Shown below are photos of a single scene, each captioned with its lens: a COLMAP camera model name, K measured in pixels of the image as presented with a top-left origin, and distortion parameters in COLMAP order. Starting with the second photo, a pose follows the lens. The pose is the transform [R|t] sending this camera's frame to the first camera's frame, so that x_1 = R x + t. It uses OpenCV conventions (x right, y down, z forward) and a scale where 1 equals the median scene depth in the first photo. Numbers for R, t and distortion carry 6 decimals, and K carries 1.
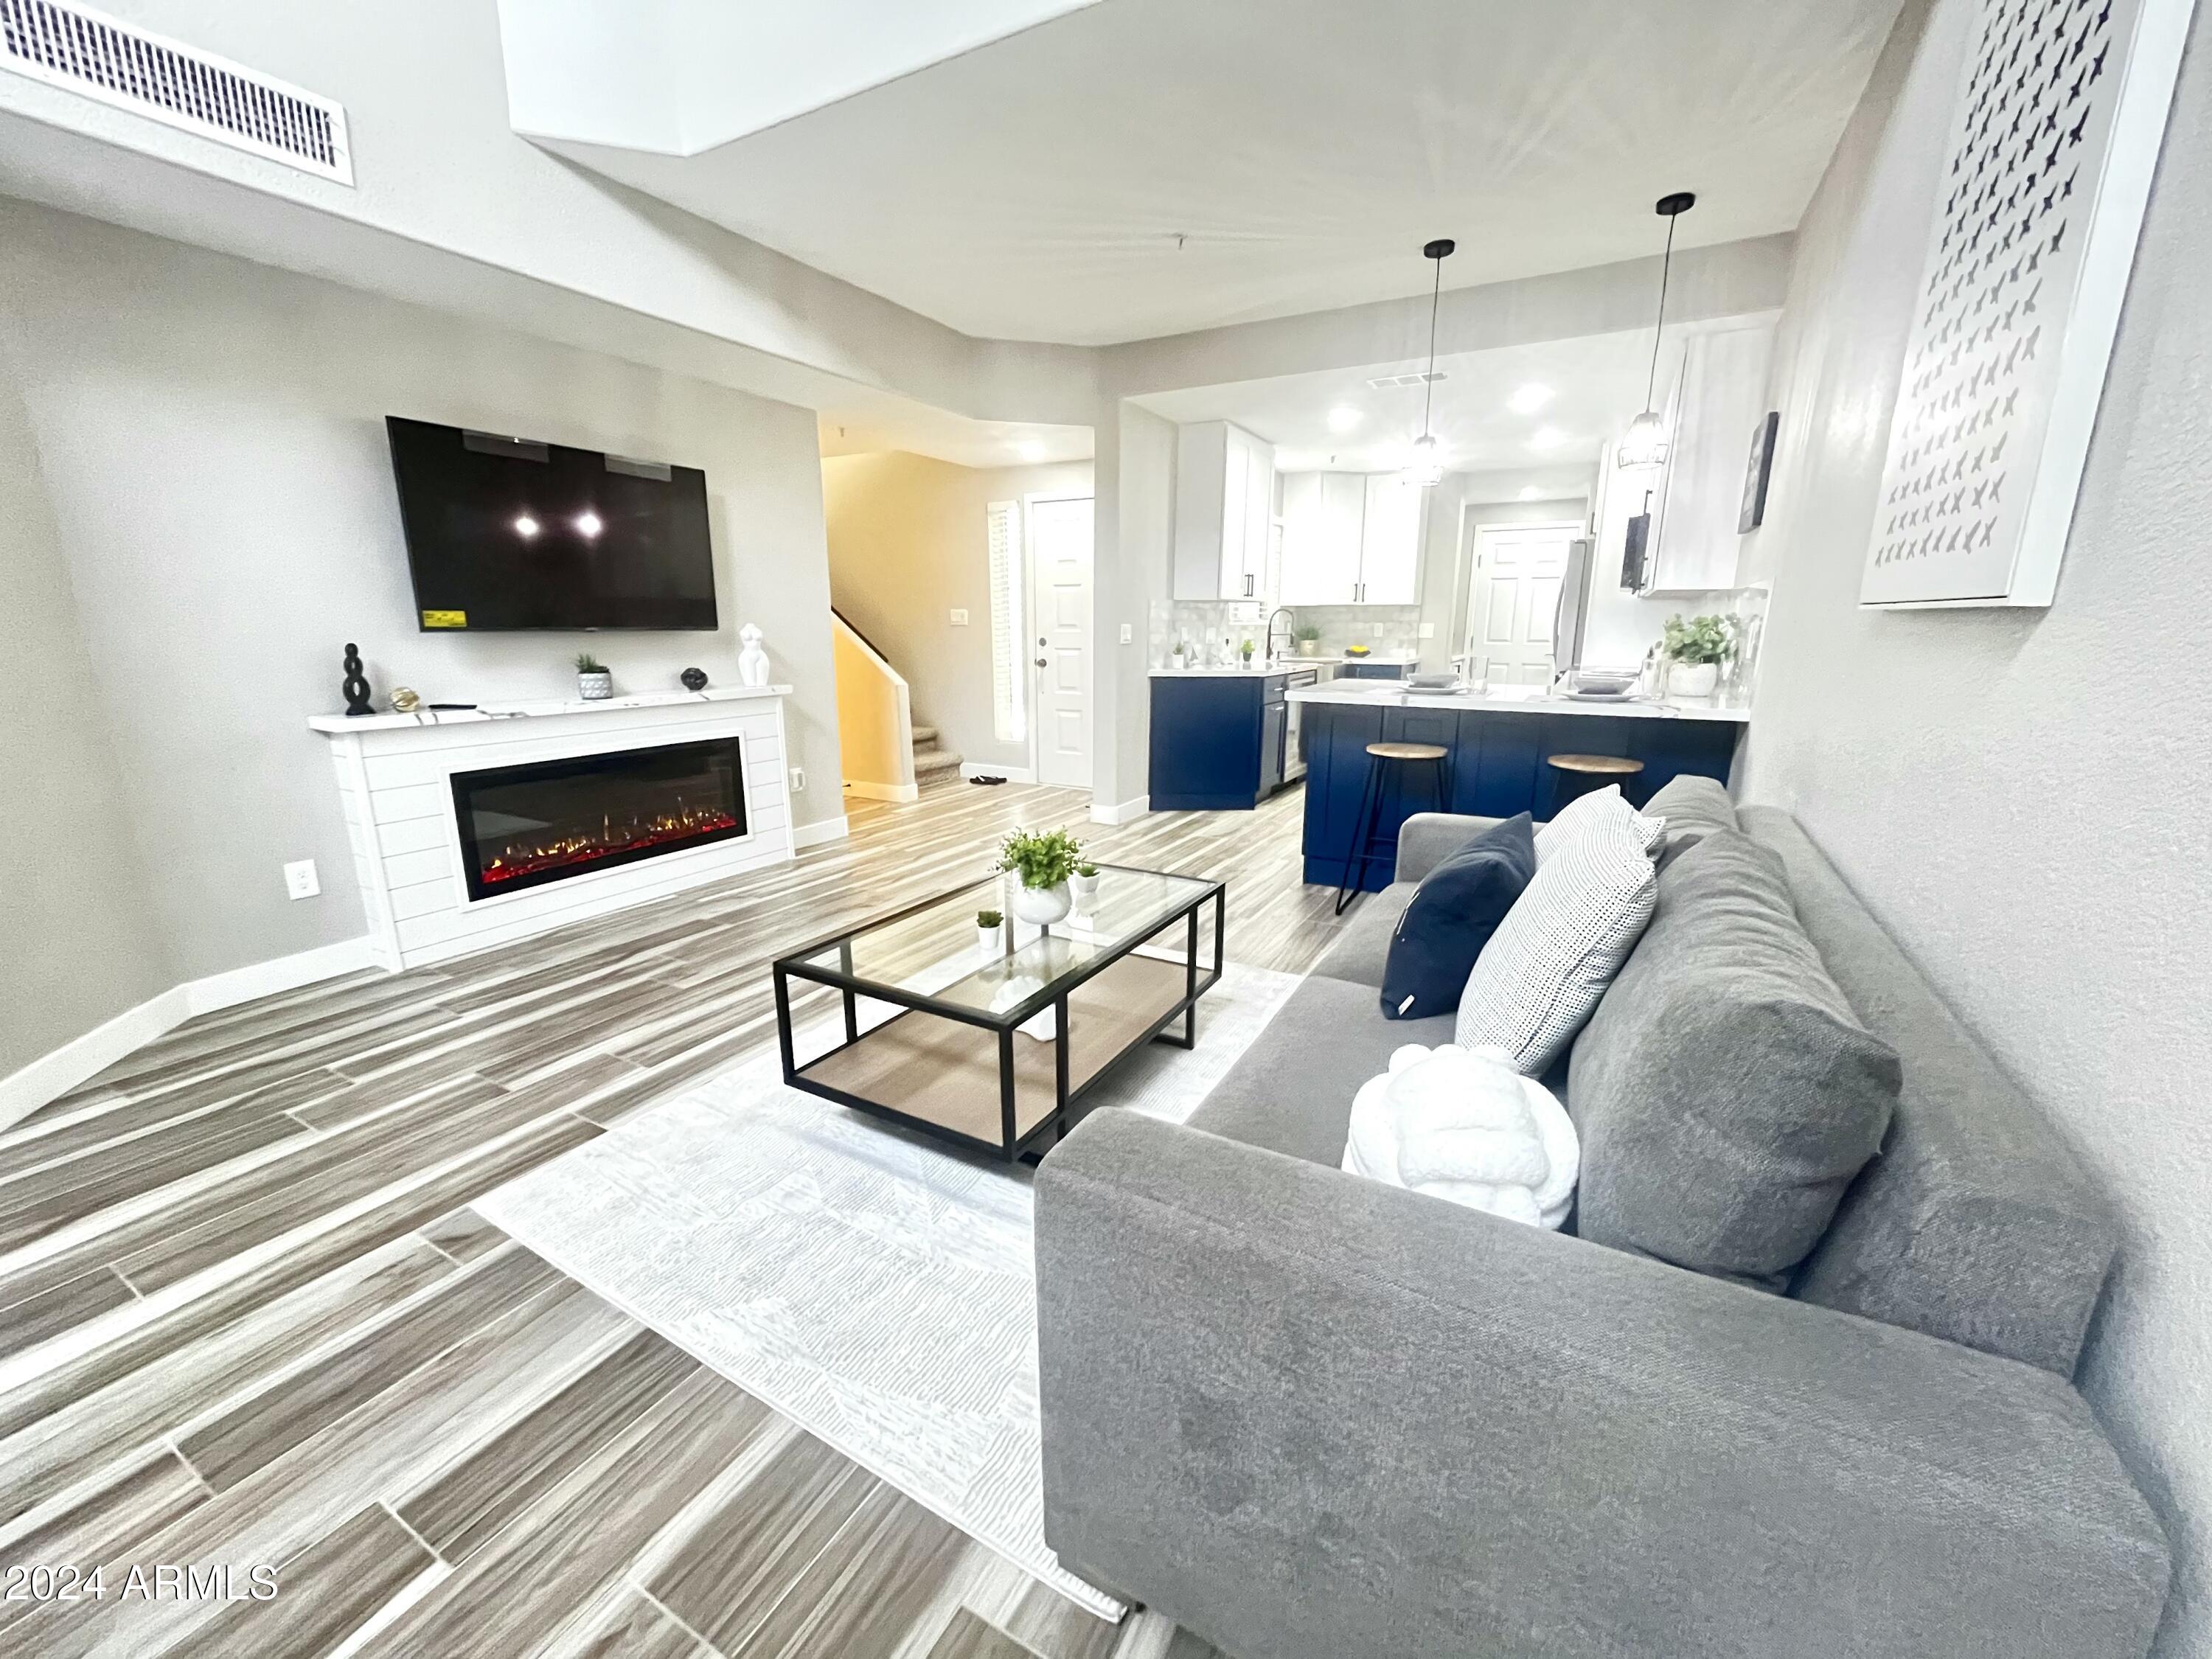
lens RADIAL K [[893.4, 0, 1099.8], [0, 893.4, 828.3], [0, 0, 1]] dist [-0.003034, -0.000042]
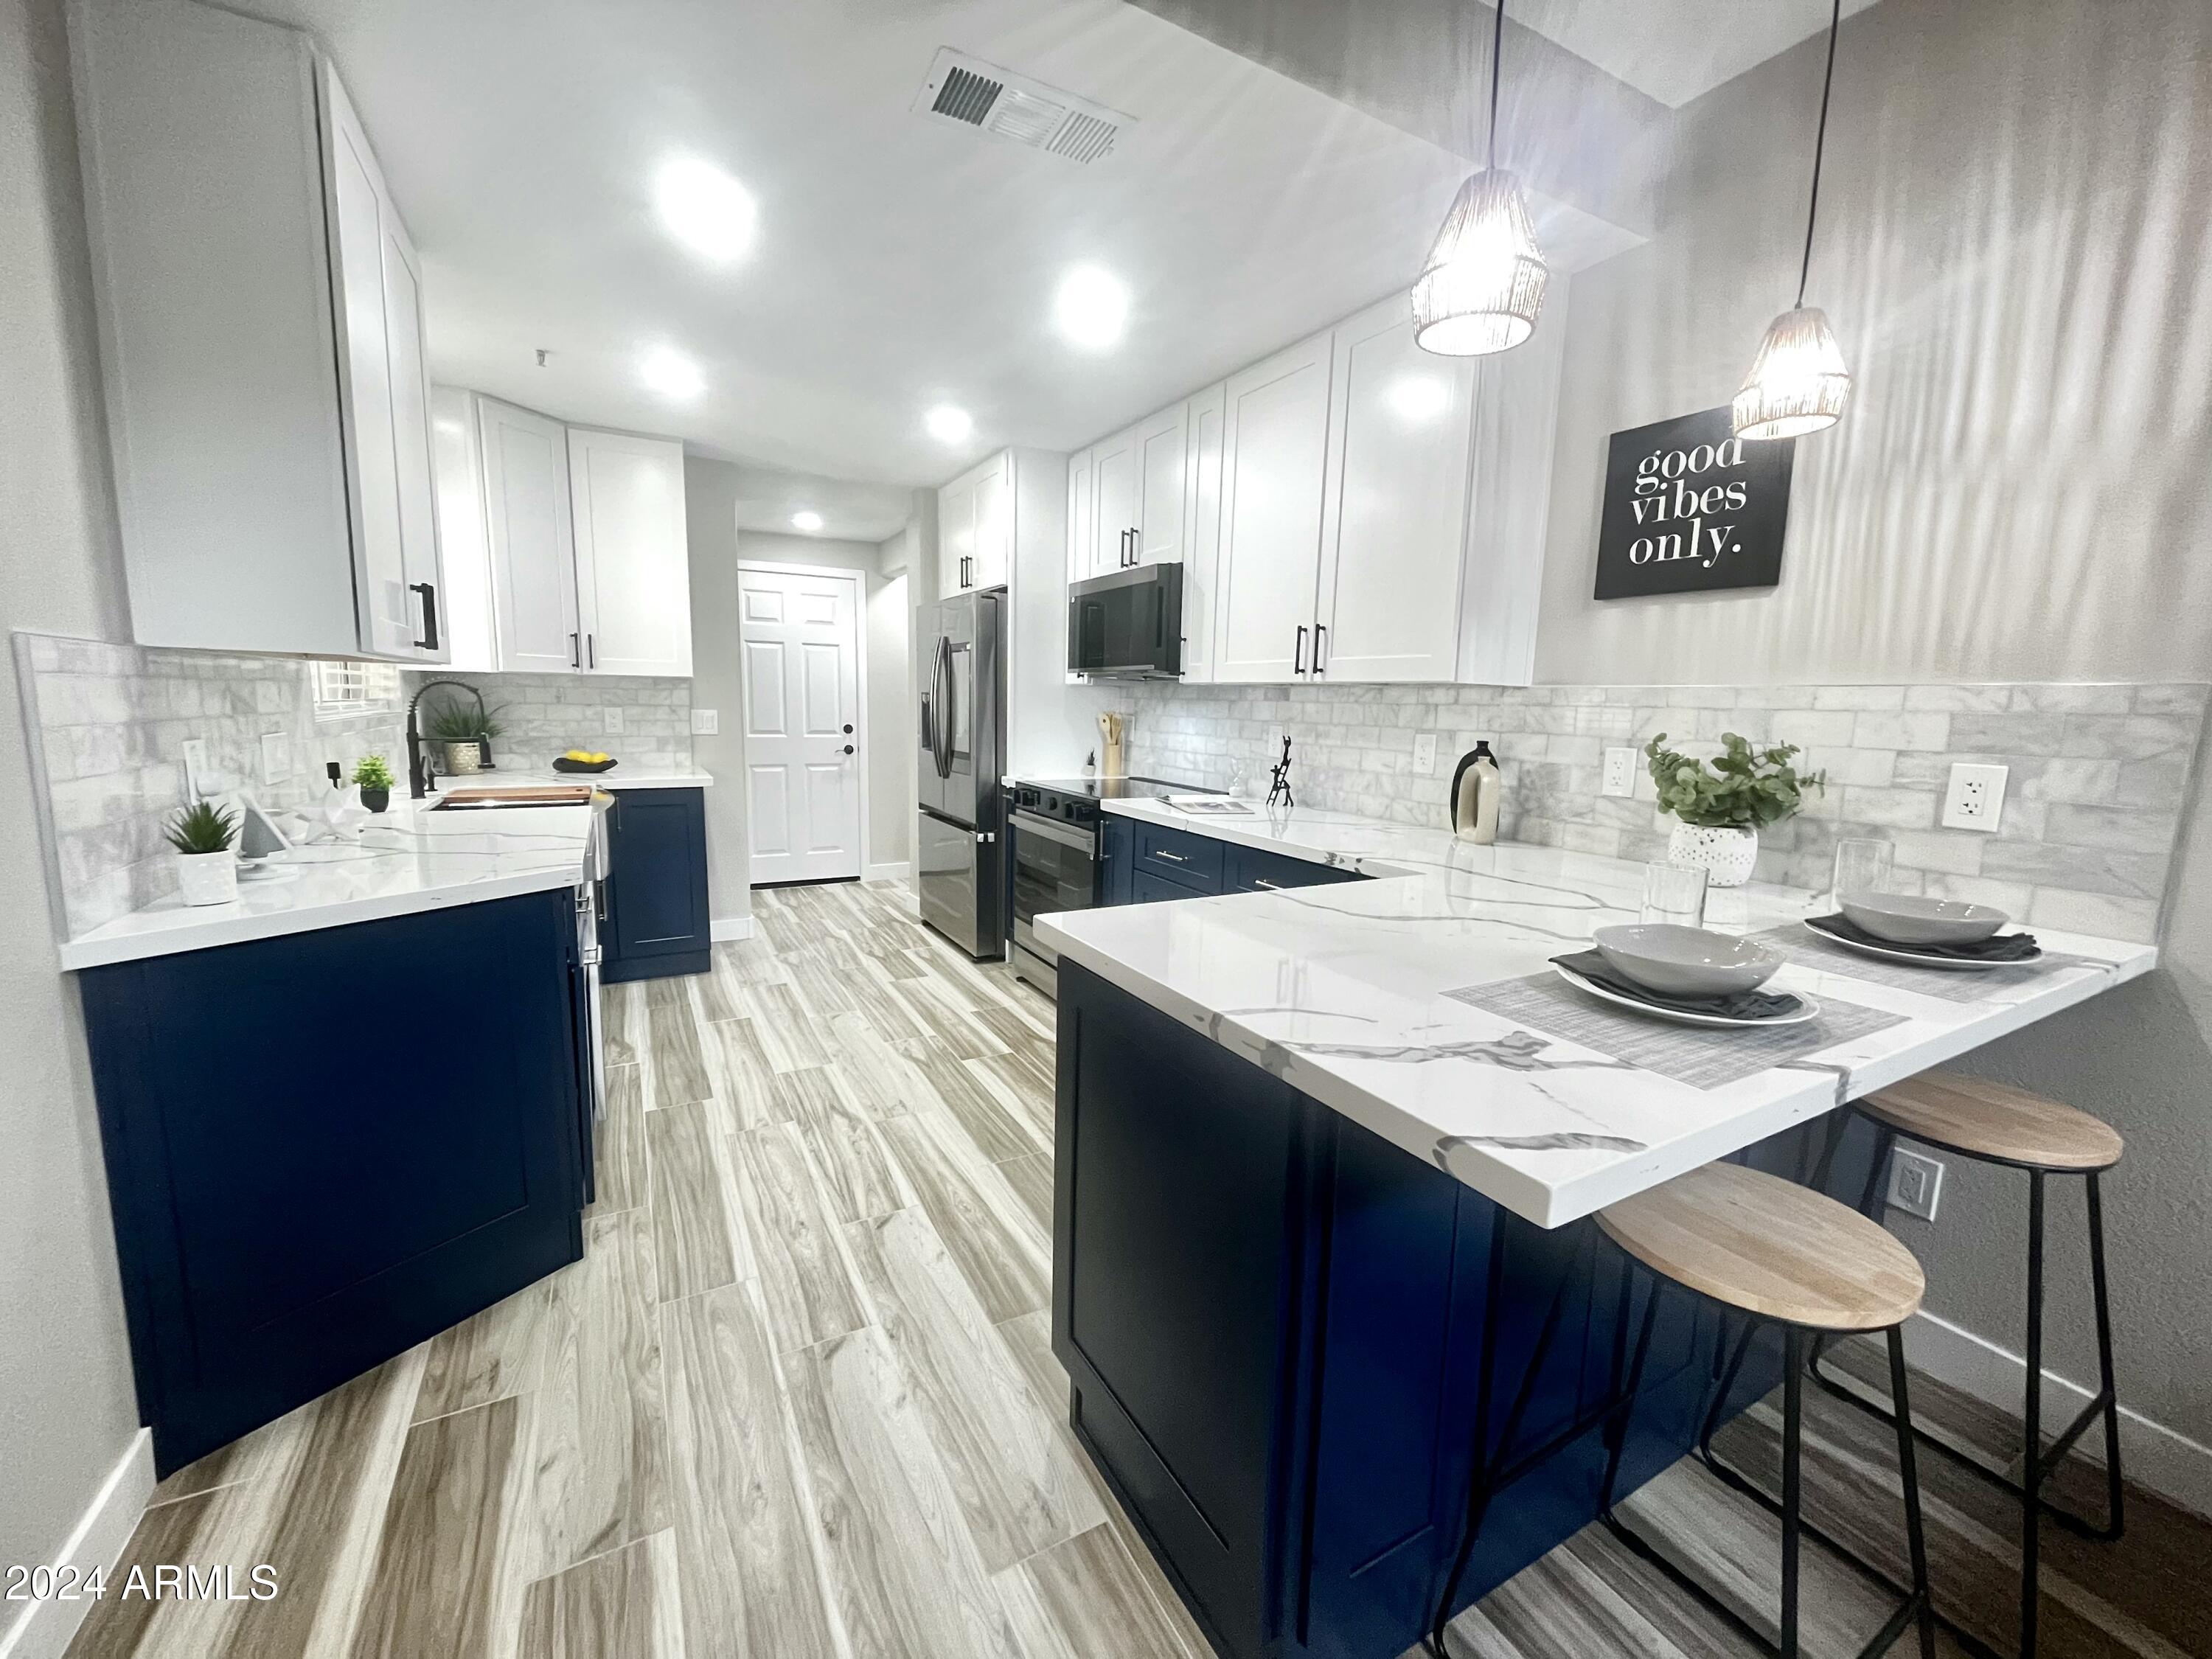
lens RADIAL K [[887.5, 0, 1107.5], [0, 887.5, 831.7], [0, 0, 1]] dist [-0.003856, 0.000004]
pose [[0.525196, -0.114857, 0.843195, 0.011333], [0.171062, 0.984873, 0.027607, -0.242440], [-0.833611, 0.129740, 0.536899, 0.951249]]
